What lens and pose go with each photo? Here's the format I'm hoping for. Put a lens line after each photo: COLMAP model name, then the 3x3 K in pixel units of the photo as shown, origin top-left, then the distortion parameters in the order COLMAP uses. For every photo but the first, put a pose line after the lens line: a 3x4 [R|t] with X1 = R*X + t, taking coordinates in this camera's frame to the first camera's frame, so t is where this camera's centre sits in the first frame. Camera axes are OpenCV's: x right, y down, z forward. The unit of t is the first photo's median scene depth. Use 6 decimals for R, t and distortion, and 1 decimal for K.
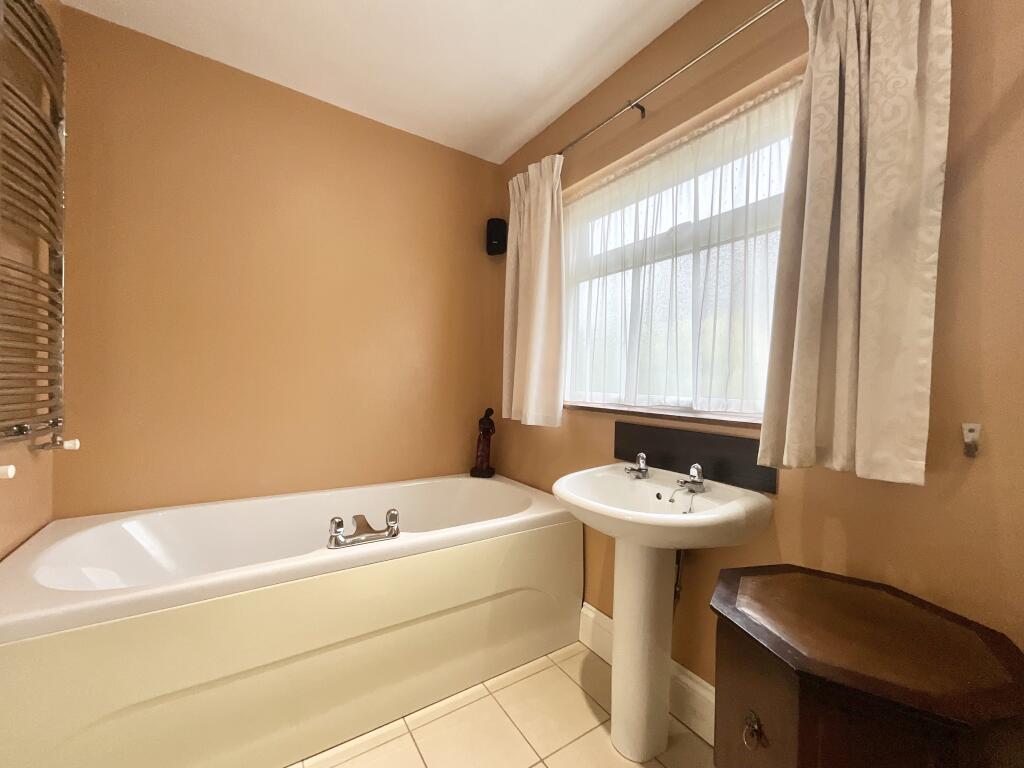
lens RADIAL K [[410.8, 0, 511.3], [0, 410.8, 384.4], [0, 0, 1]] dist [-0.002733, -0.000628]
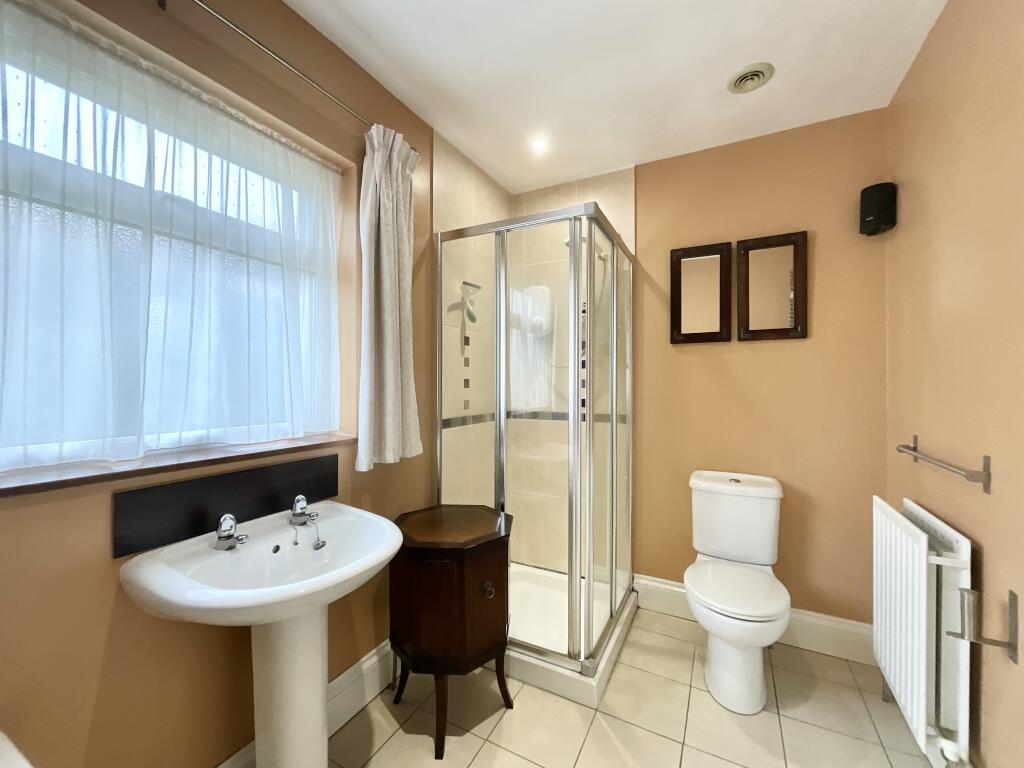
lens RADIAL K [[410.8, 0, 511.3], [0, 410.8, 384.4], [0, 0, 1]] dist [-0.002733, -0.000628]
pose [[-0.500813, 0.003848, 0.865547, -0.578477], [0.035593, 0.999236, 0.016152, -0.051792], [-0.864823, 0.038897, -0.500567, 0.984214]]
